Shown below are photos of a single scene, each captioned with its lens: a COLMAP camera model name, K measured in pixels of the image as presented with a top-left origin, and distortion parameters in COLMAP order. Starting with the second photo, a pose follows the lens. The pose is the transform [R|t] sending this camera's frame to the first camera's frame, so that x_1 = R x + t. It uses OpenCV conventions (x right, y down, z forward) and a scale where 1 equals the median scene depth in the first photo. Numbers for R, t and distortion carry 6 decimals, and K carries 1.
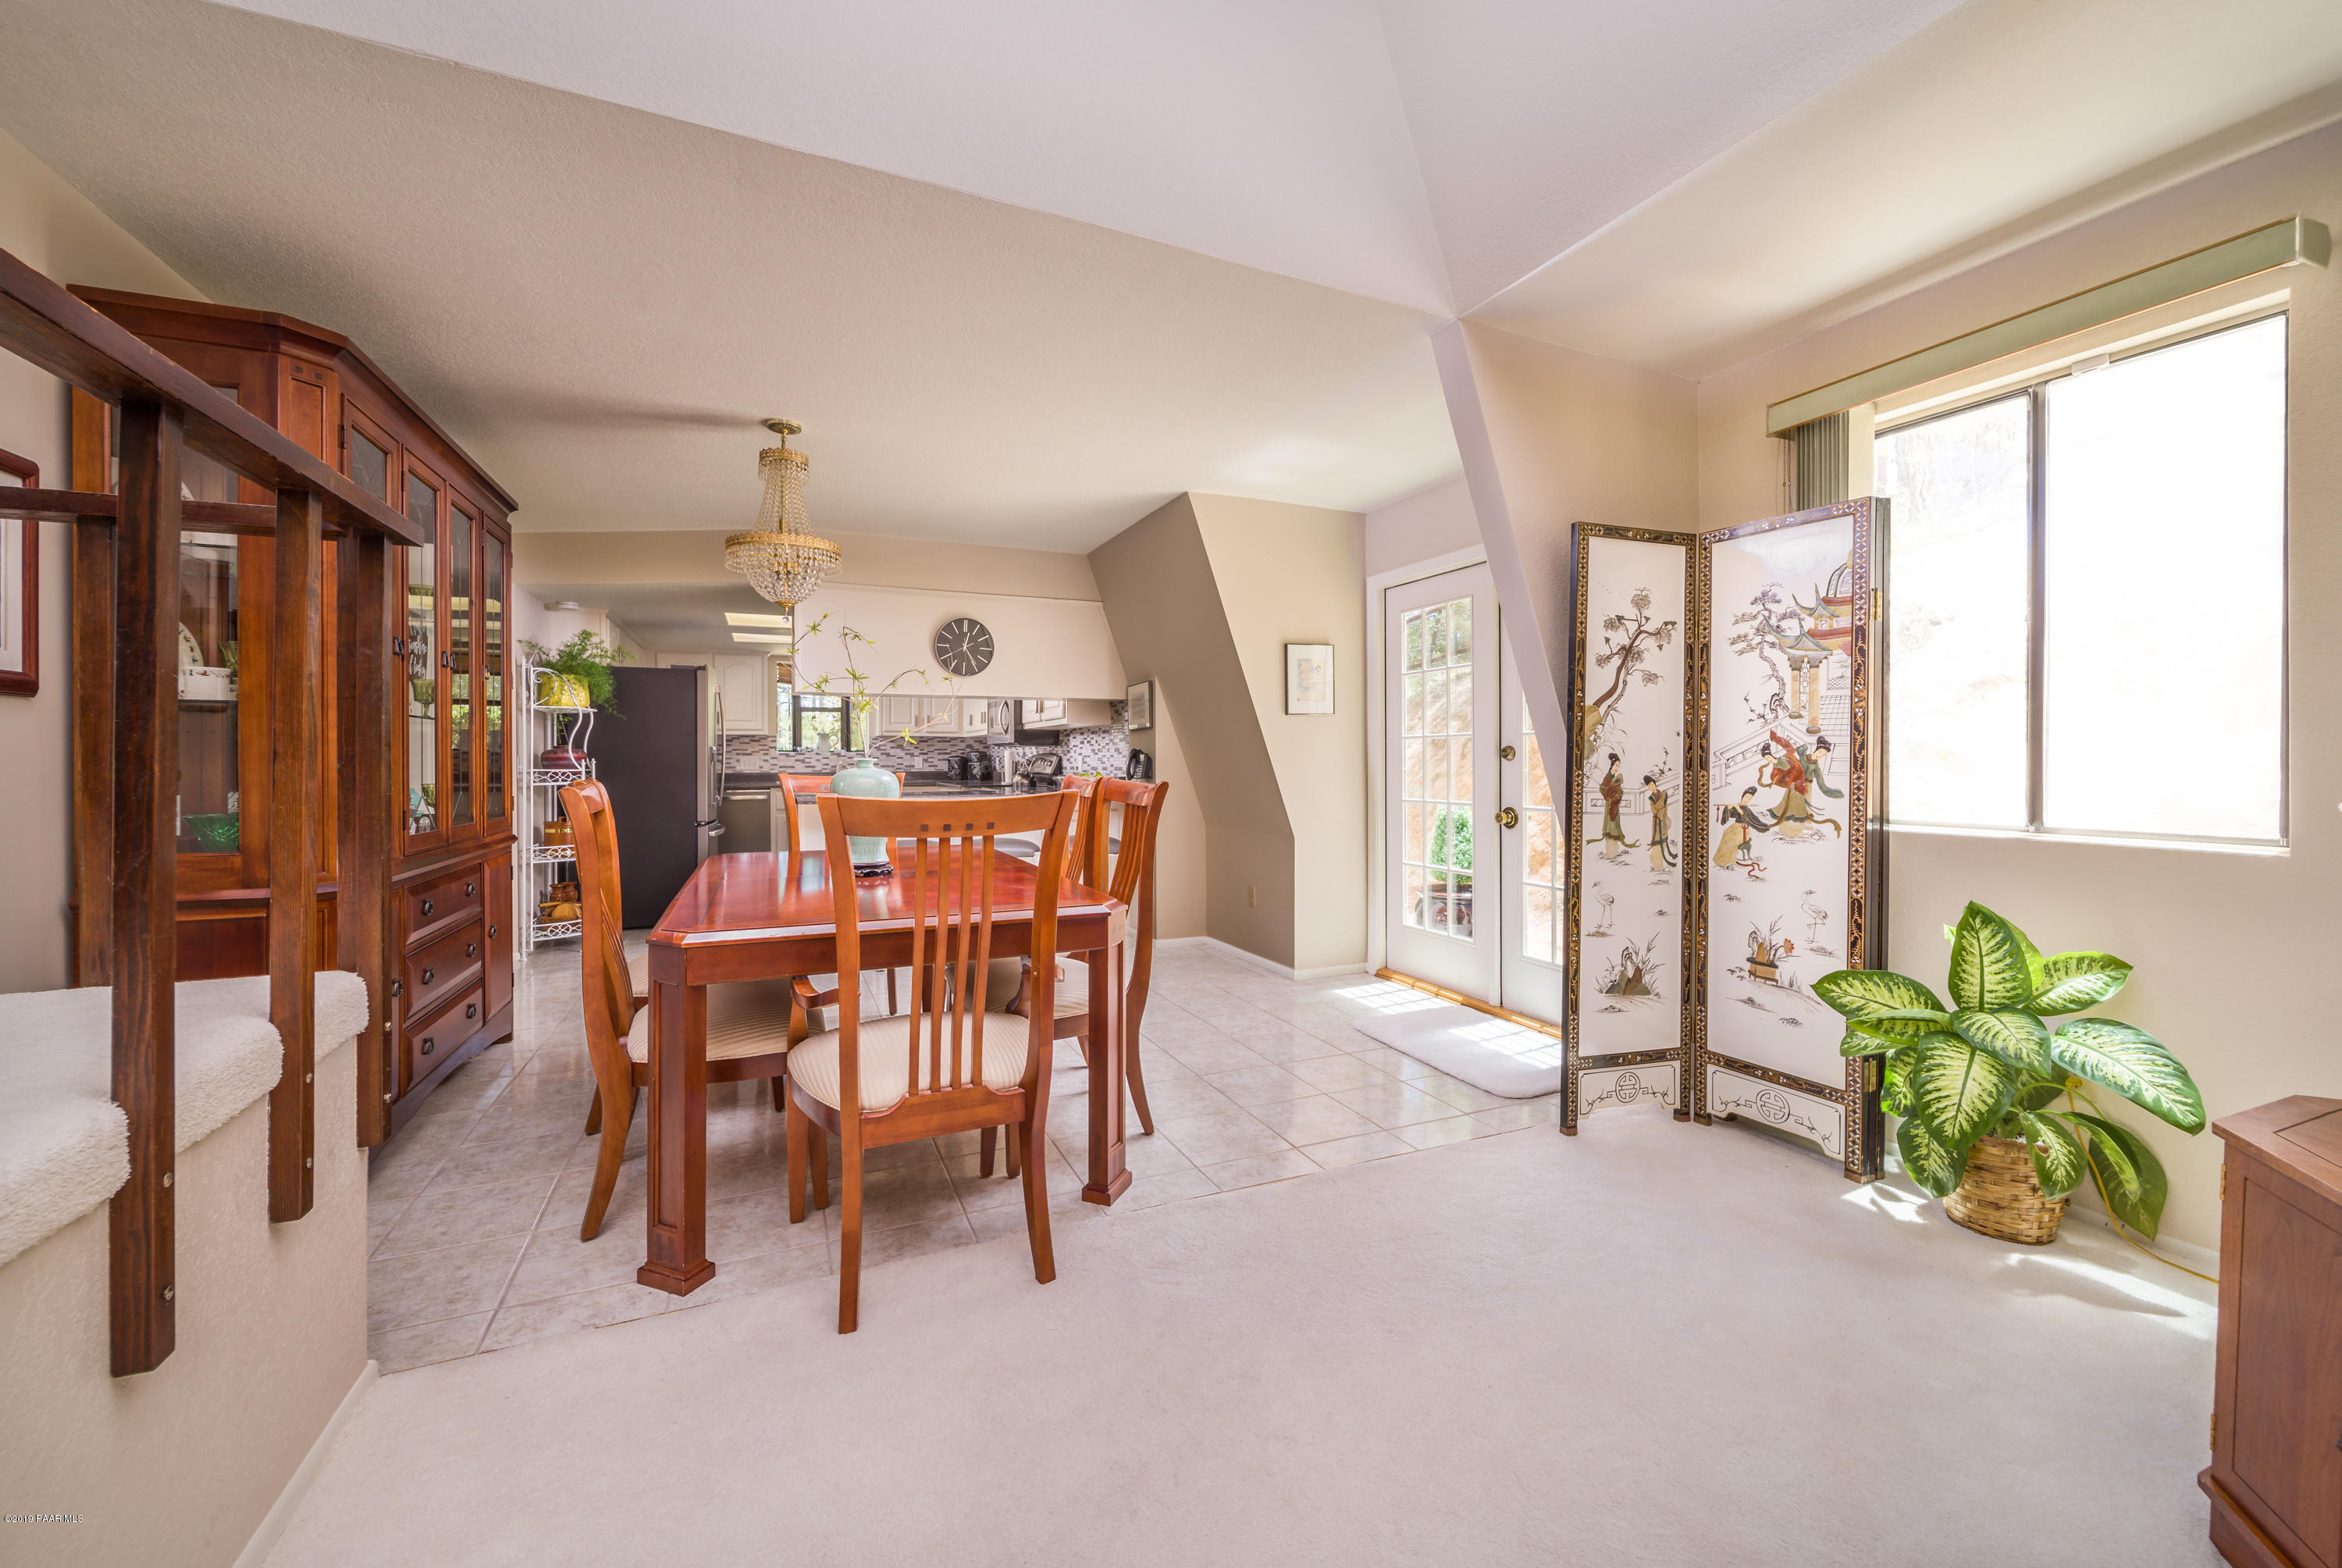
lens RADIAL K [[806.6, 0, 1170.1], [0, 806.6, 768.9], [0, 0, 1]] dist [0.000899, -0.000244]
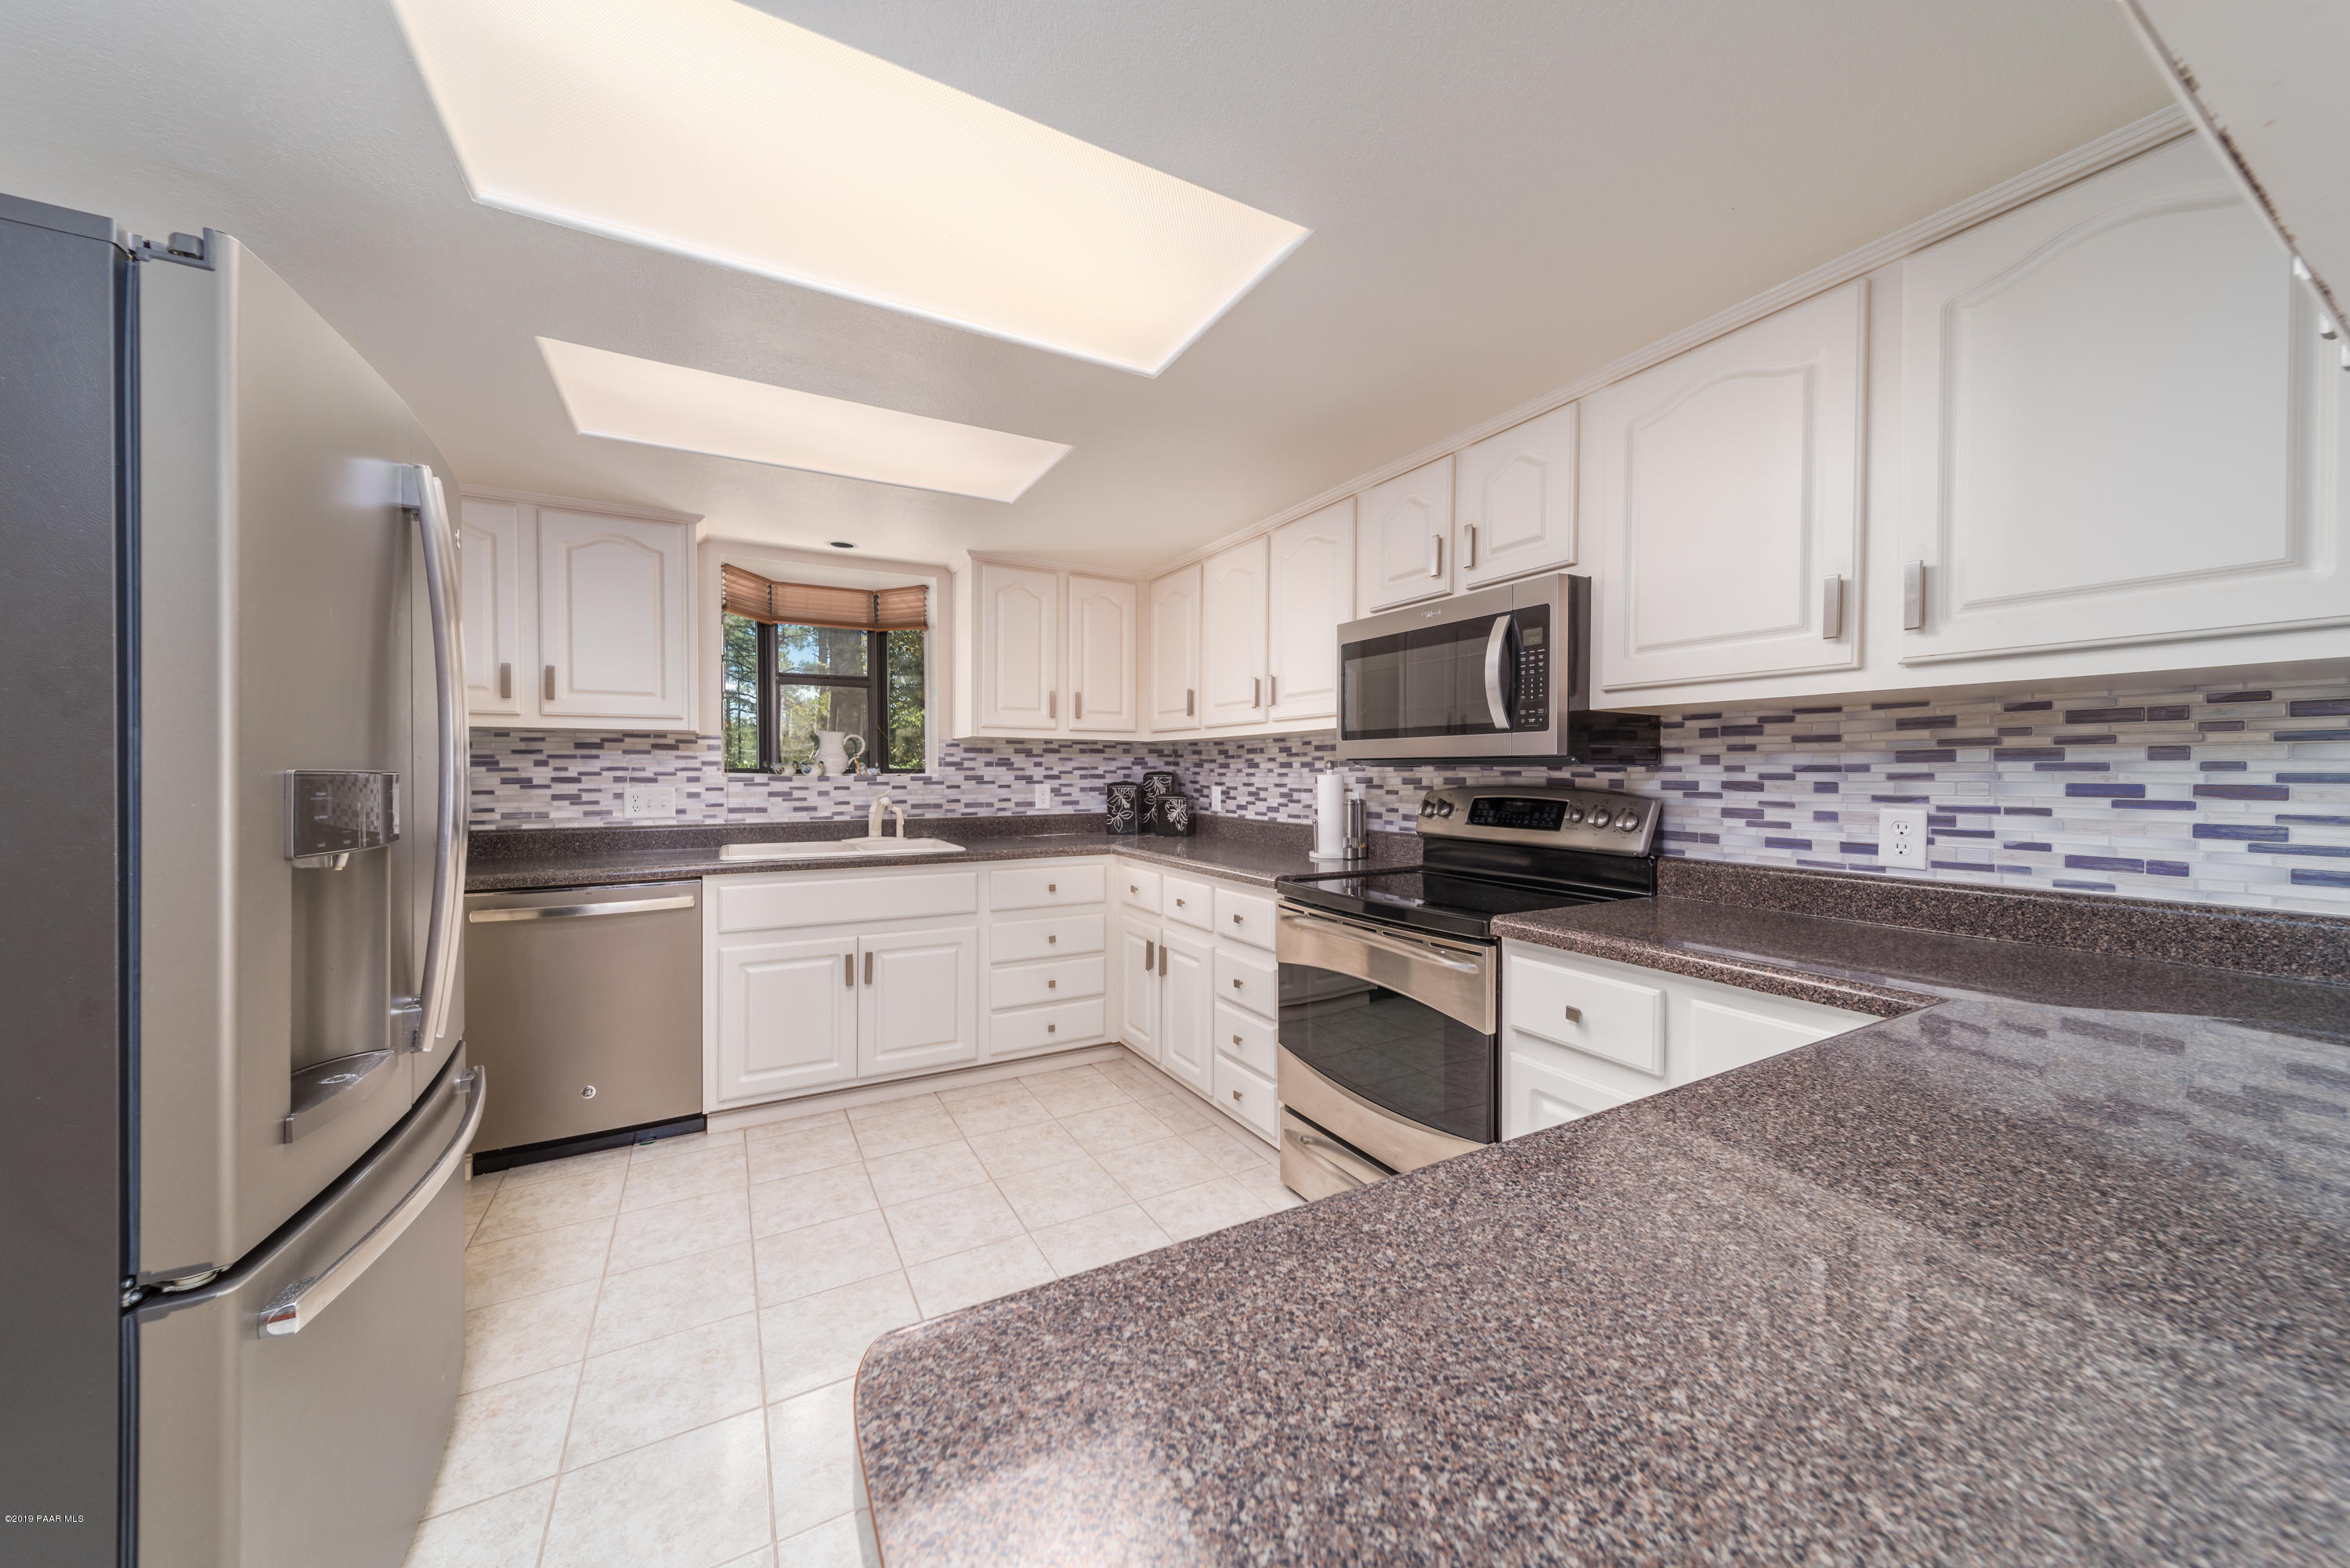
lens RADIAL K [[809.4, 0, 1174.7], [0, 809.4, 780.5], [0, 0, 1]] dist [0.000899, -0.000244]
pose [[0.998865, 0.005156, 0.047359, -0.258627], [-0.005157, 0.999987, -0.000113, -0.017425], [-0.047359, -0.000131, 0.998878, 0.538633]]
